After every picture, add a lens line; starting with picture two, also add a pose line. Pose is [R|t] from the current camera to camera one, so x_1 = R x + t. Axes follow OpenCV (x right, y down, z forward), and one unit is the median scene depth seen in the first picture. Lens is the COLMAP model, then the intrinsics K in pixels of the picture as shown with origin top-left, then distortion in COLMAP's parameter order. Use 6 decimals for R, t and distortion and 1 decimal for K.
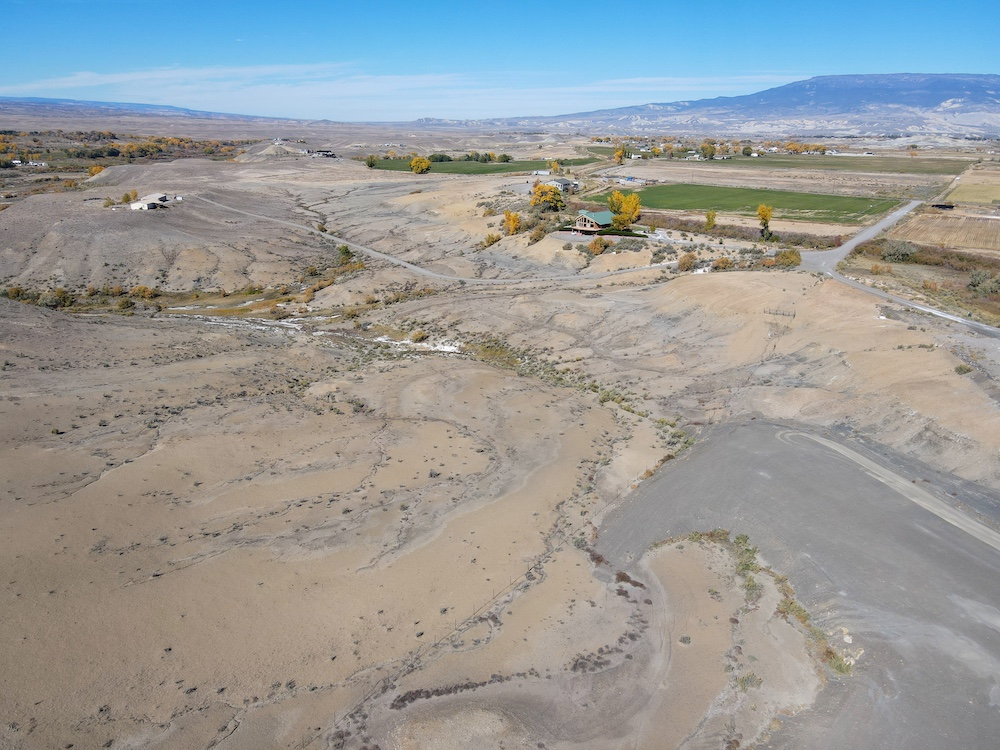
lens RADIAL K [[737.6, 0, 492.5], [0, 737.6, 365.4], [0, 0, 1]] dist [-0.001953, 0.019921]
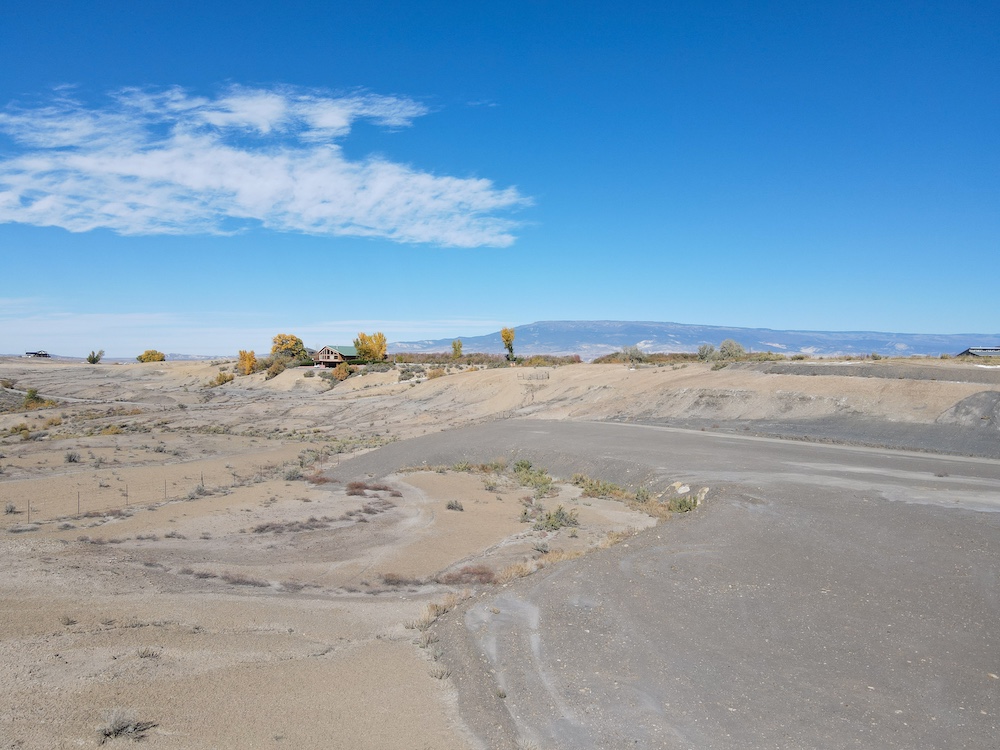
lens RADIAL K [[737.6, 0, 492.2], [0, 737.6, 375.0], [0, 0, 1]] dist [-0.001953, 0.019921]
pose [[0.947072, -0.006100, 0.320964, 0.023780], [0.098729, 0.956896, -0.273135, 0.114331], [-0.305463, 0.290366, 0.906852, 0.103954]]
